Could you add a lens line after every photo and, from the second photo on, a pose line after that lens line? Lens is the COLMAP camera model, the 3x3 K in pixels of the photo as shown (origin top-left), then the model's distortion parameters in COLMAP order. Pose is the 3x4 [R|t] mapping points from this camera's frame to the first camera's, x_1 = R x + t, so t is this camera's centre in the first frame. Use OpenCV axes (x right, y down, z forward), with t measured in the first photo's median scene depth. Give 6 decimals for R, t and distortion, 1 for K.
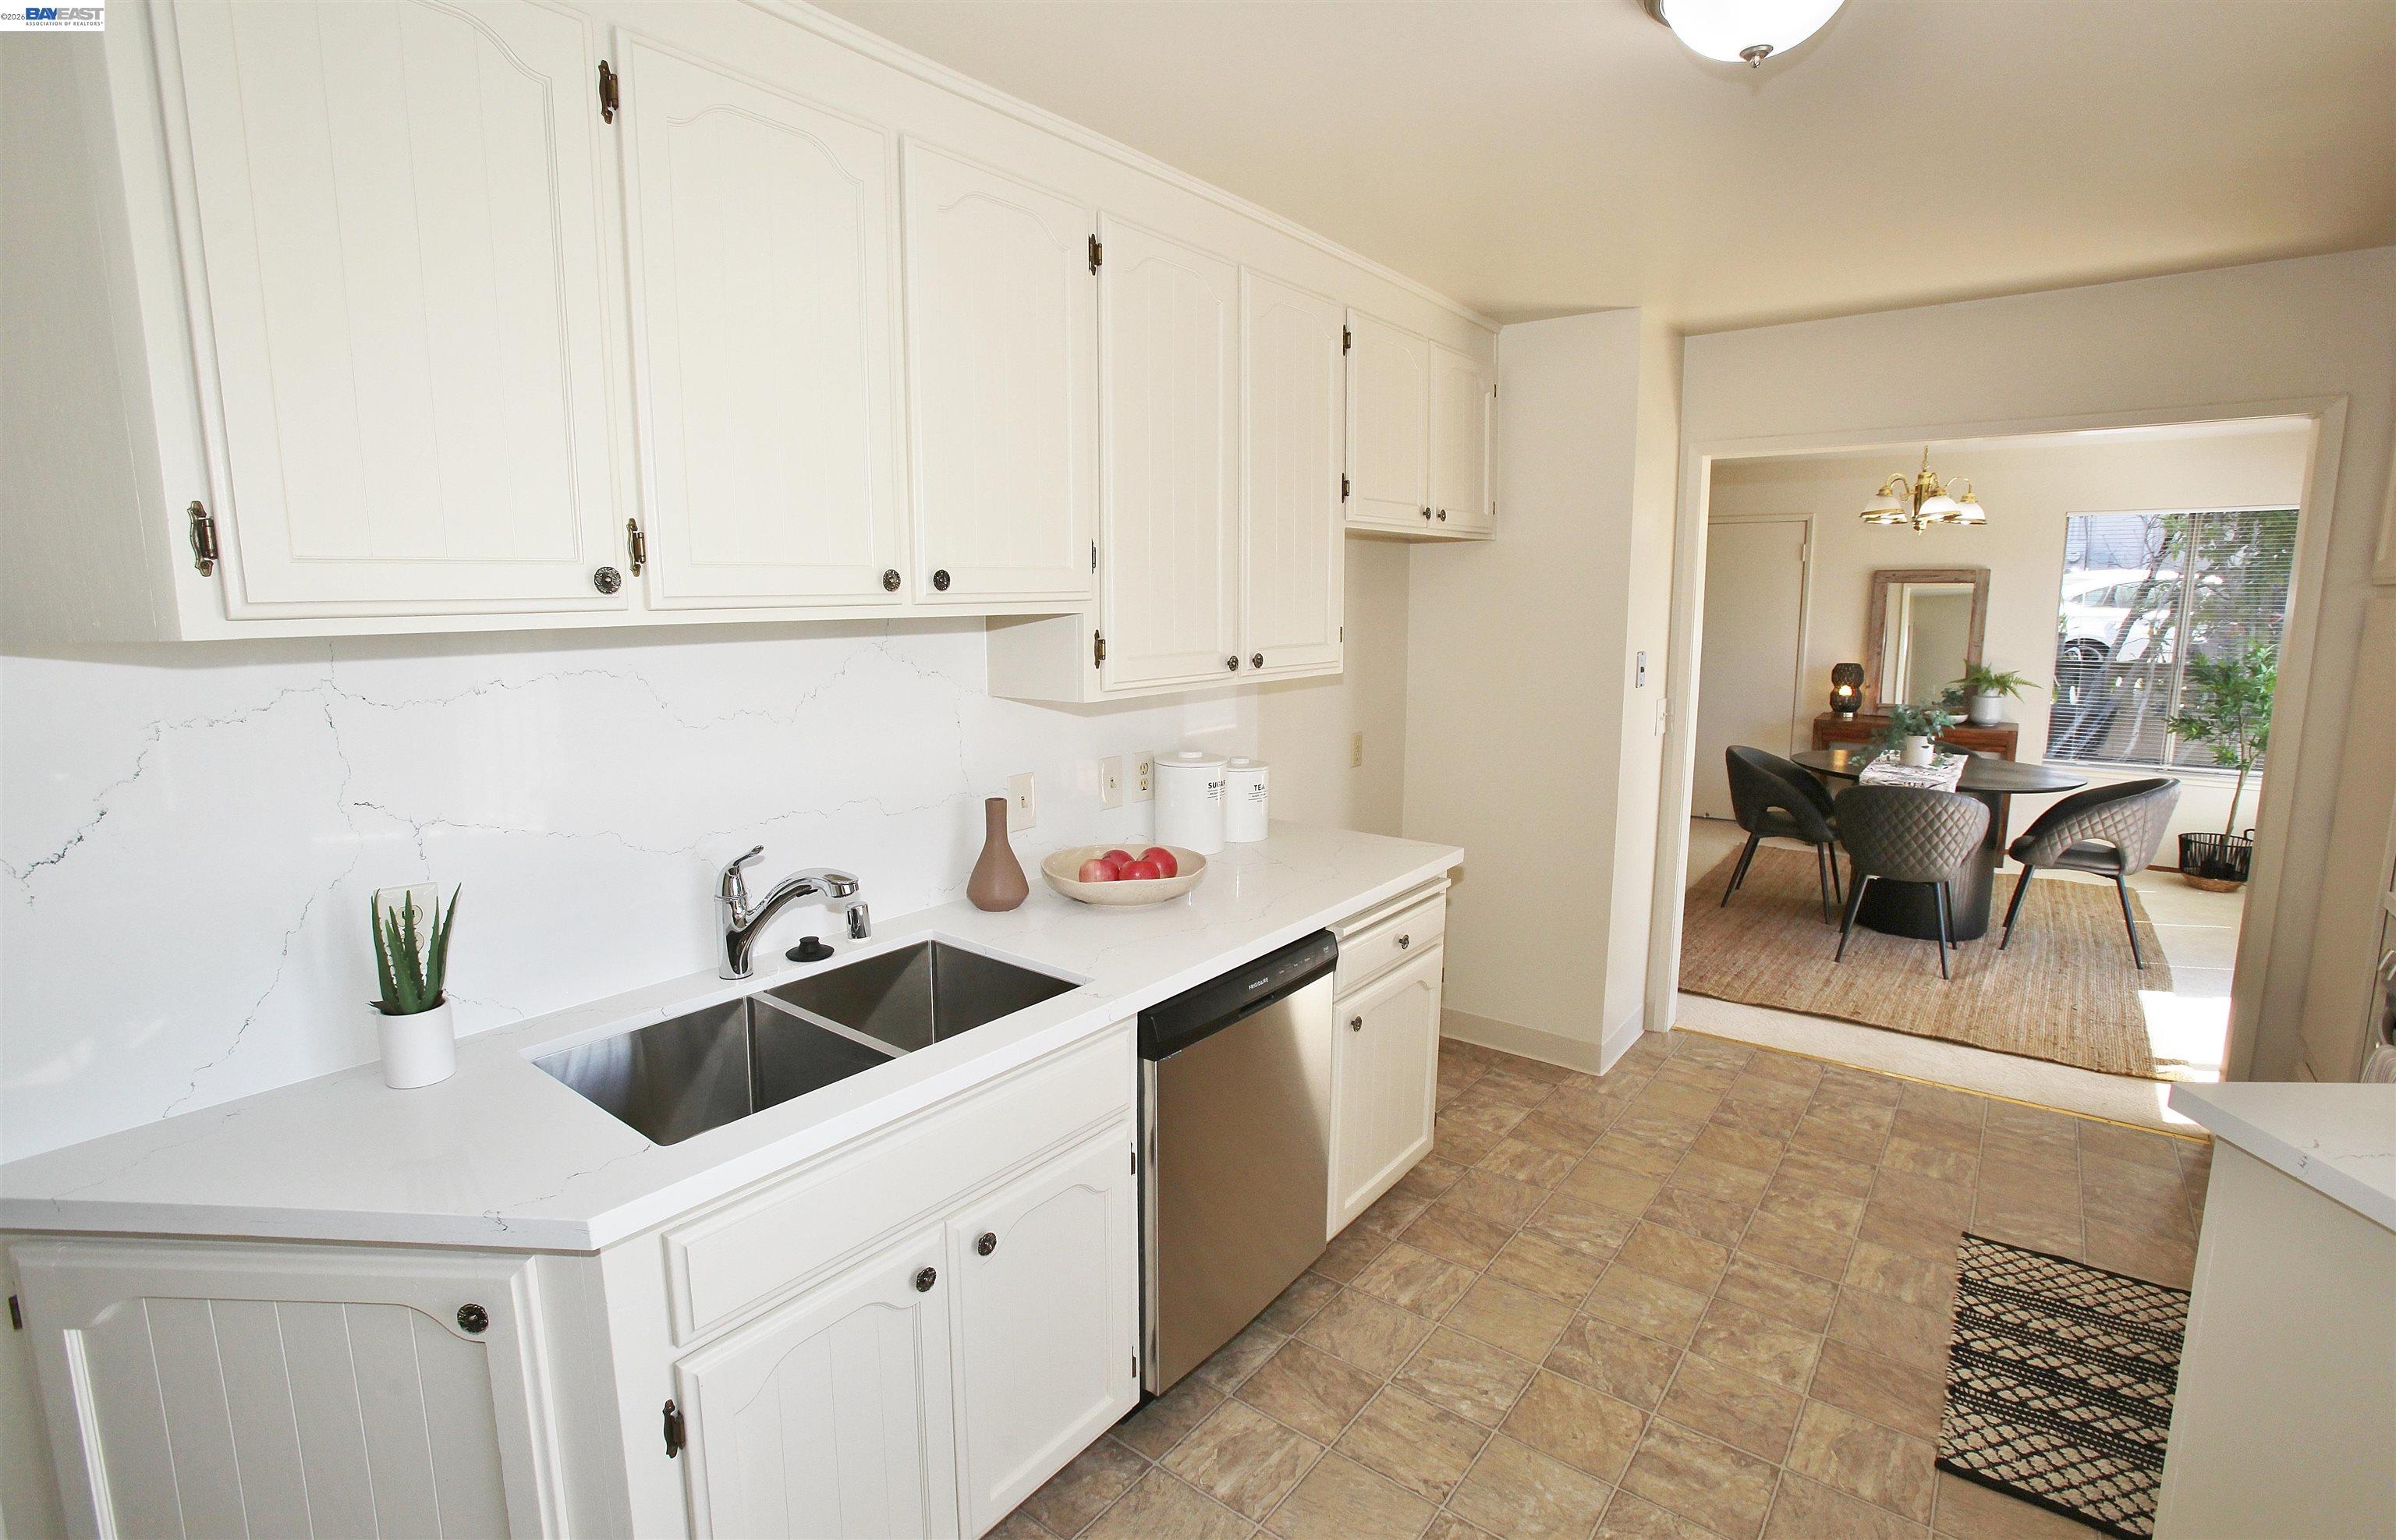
lens RADIAL K [[1116.3, 0, 1184.9], [0, 1116.3, 762.3], [0, 0, 1]] dist [-0.075974, 0.030587]
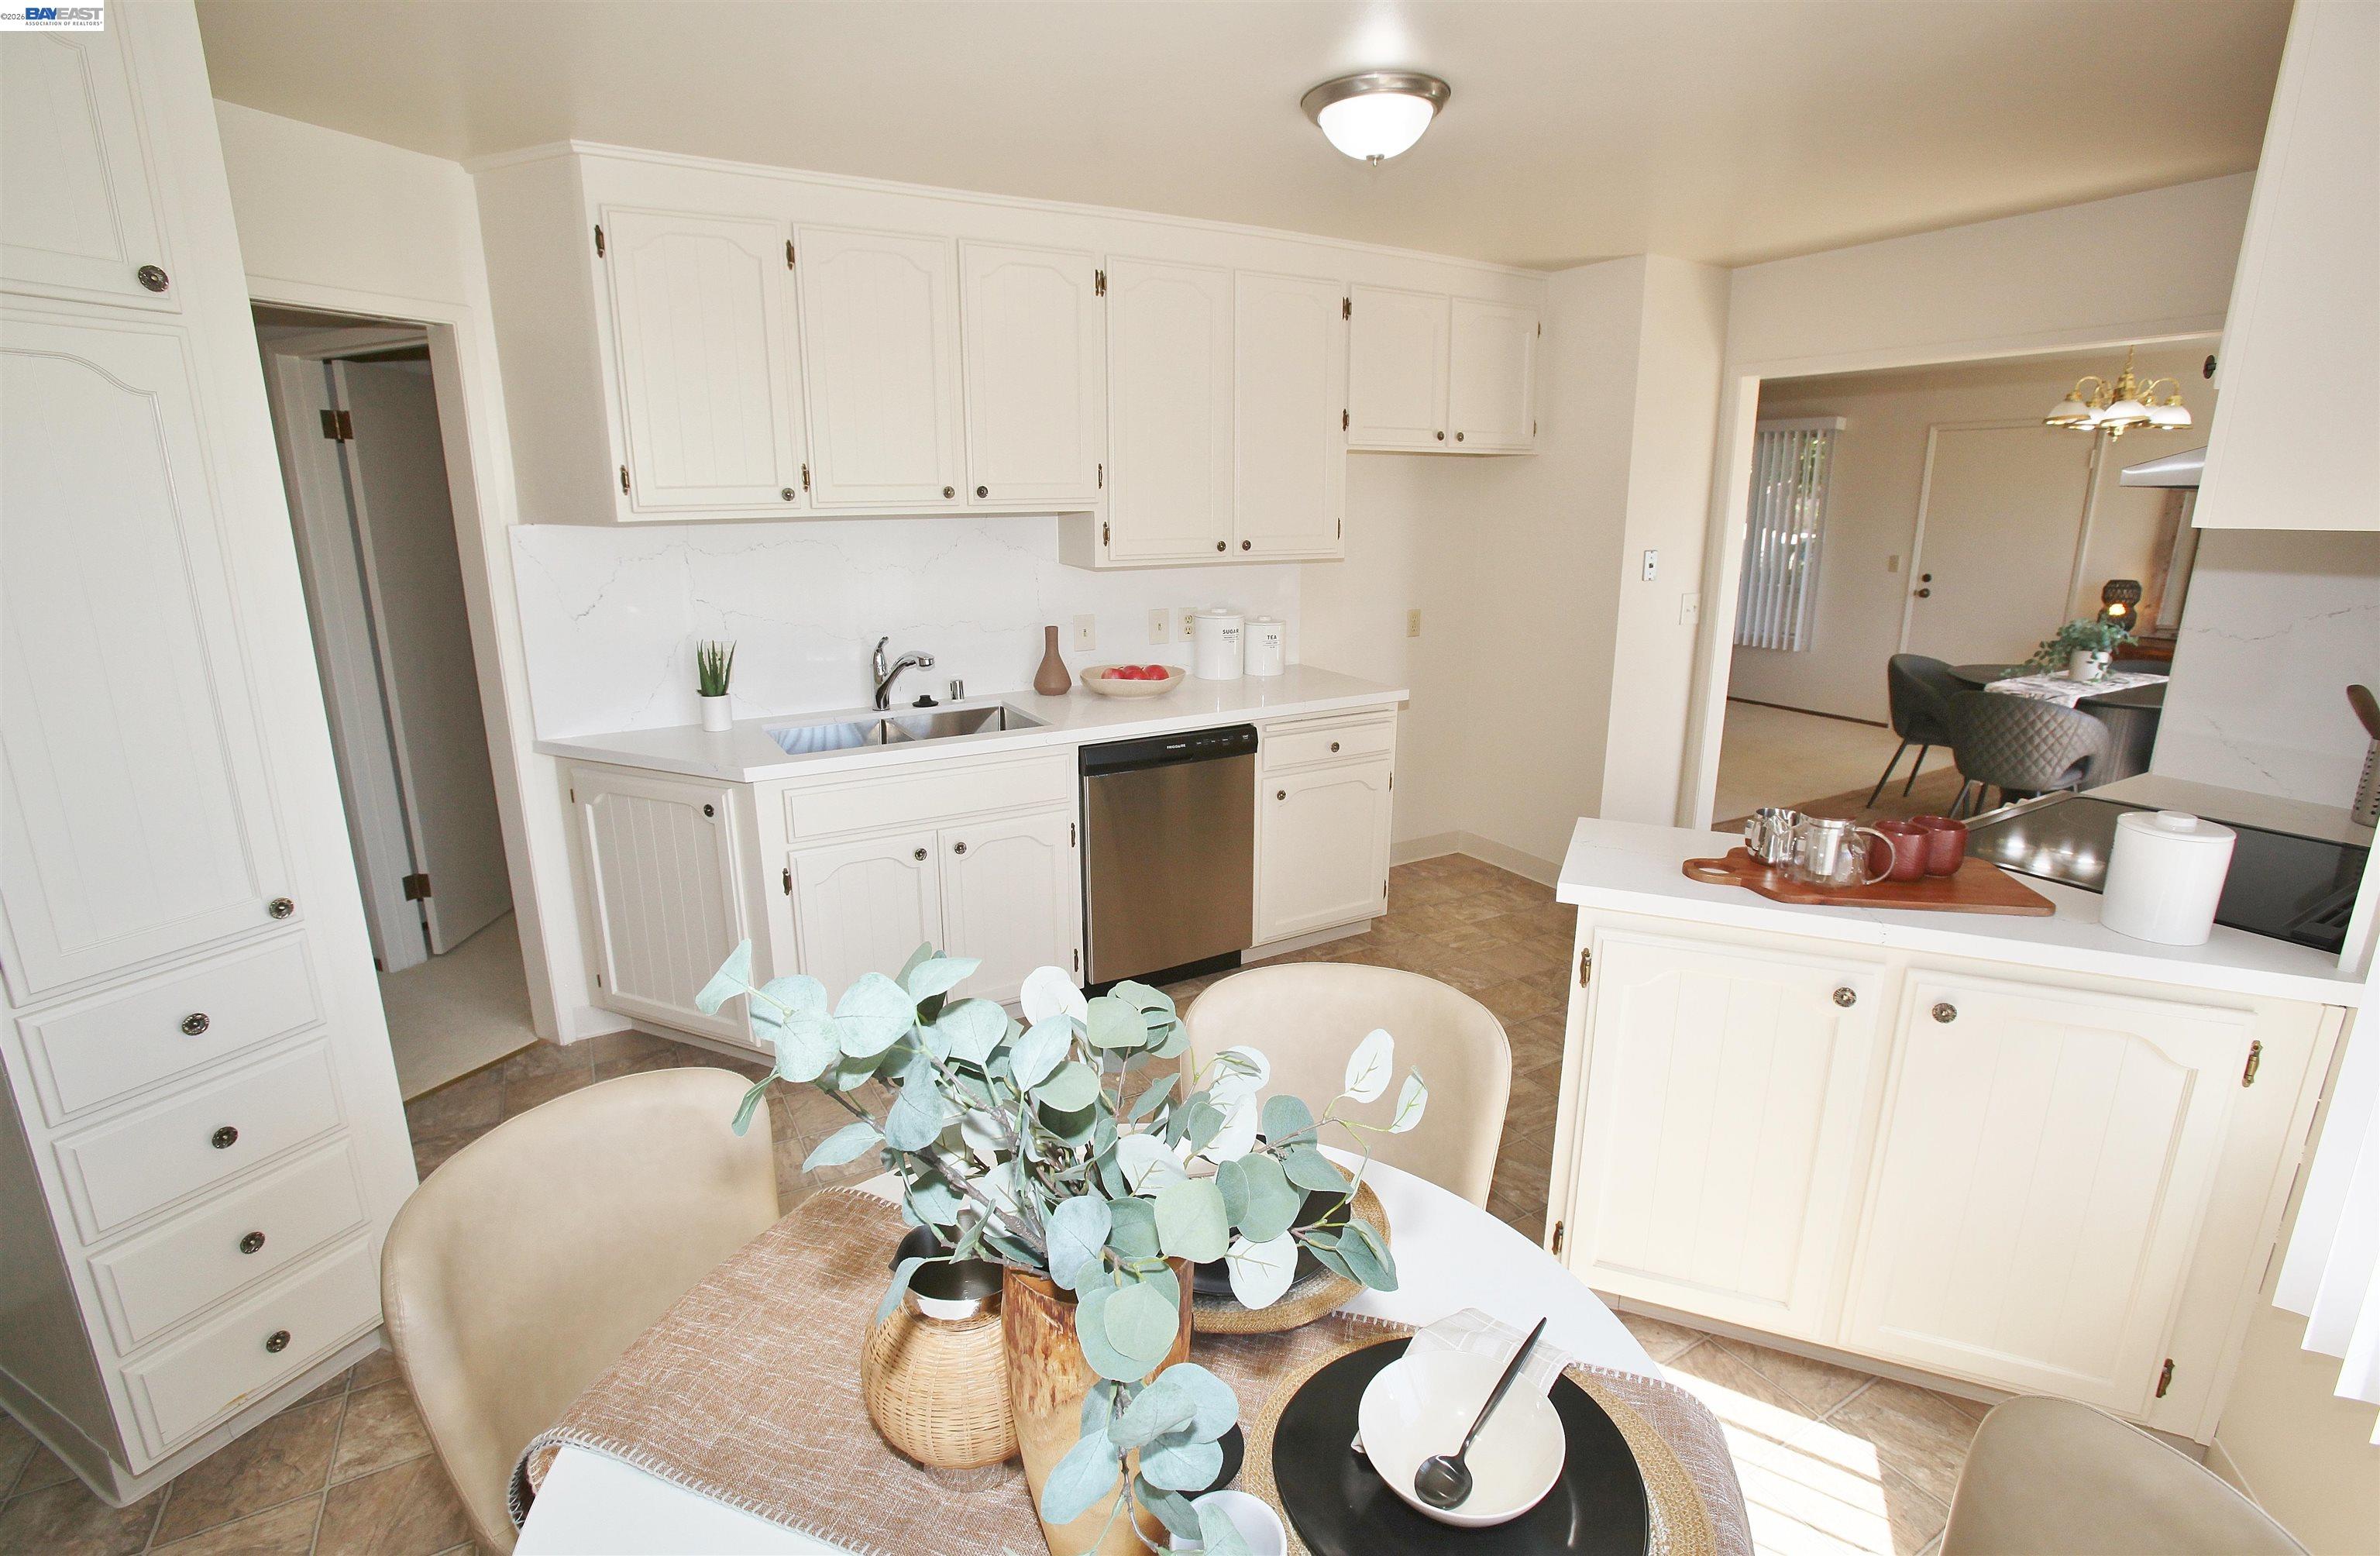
lens RADIAL K [[1109.1, 0, 1184.4], [0, 1109.1, 769.7], [0, 0, 1]] dist [-0.084105, 0.034597]
pose [[0.927437, 0.090129, -0.362956, 0.390611], [-0.055613, 0.992972, 0.104470, 0.038452], [0.369821, -0.076705, 0.925931, -0.278100]]
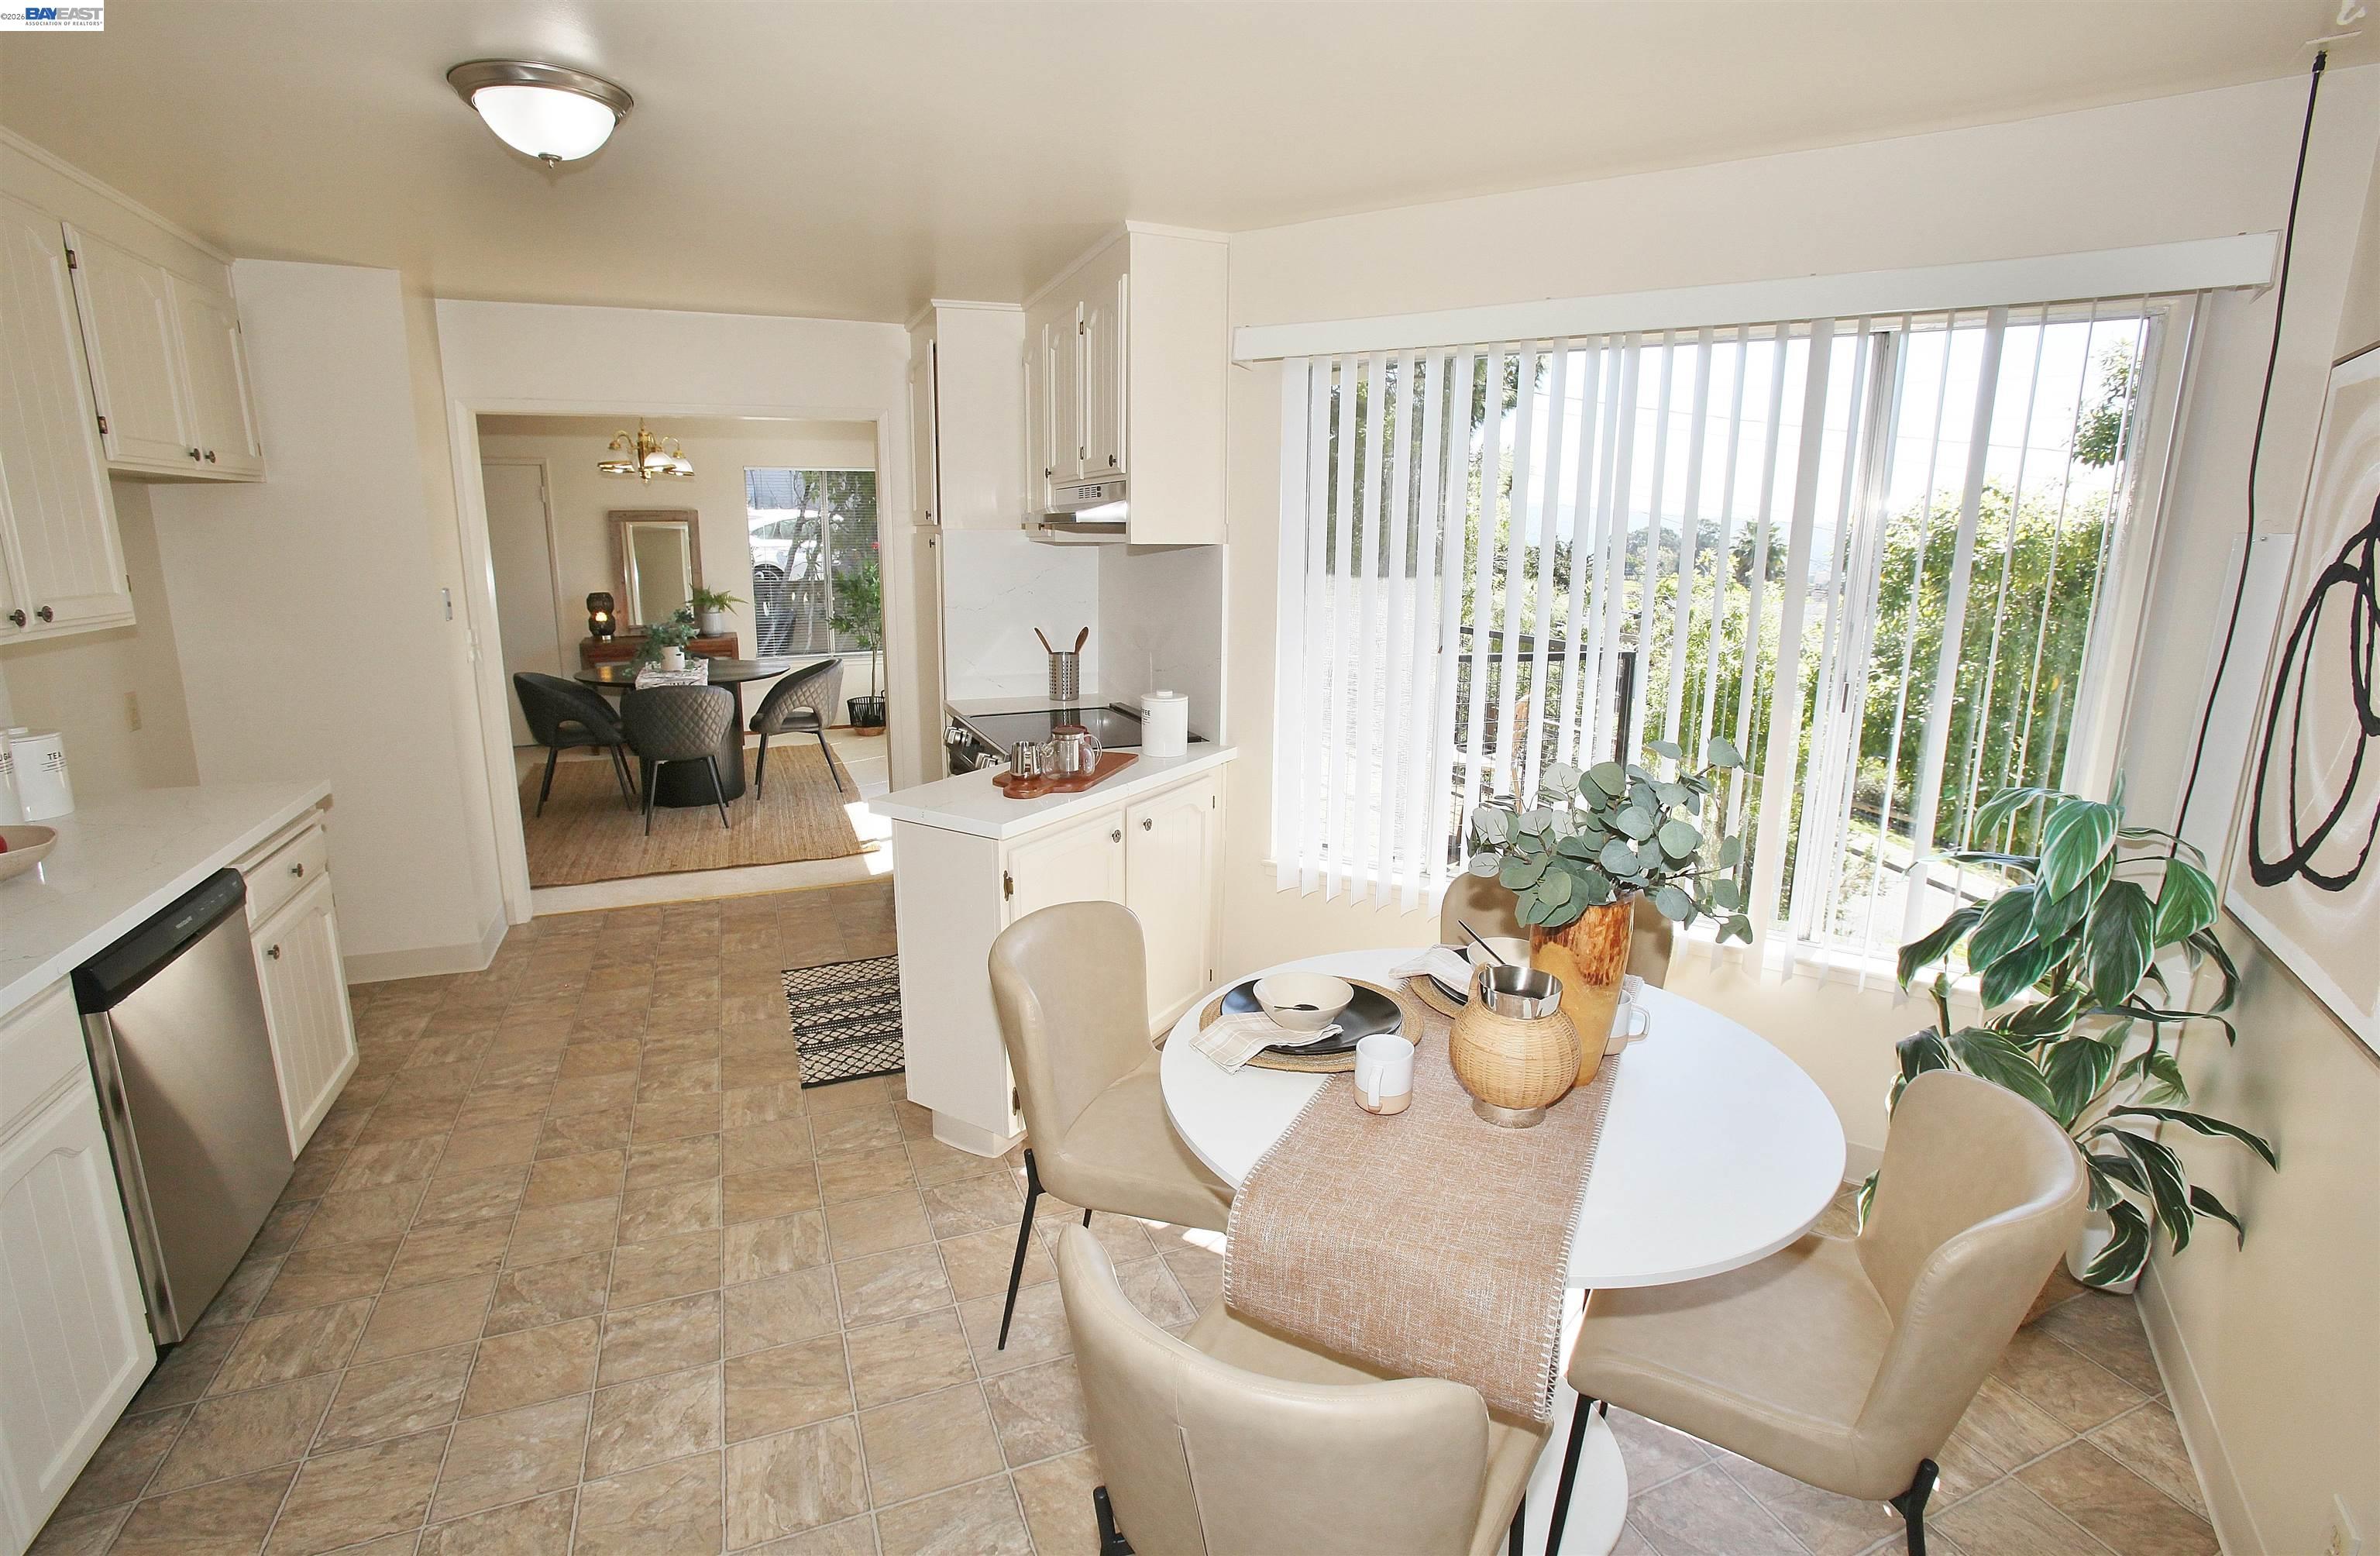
lens RADIAL K [[1109.1, 0, 1184.4], [0, 1109.1, 769.7], [0, 0, 1]] dist [-0.084105, 0.034597]
pose [[0.488683, -0.177691, 0.854175, -0.173876], [0.121167, 0.983375, 0.135247, 0.022923], [-0.864006, 0.037405, 0.502090, -0.175746]]
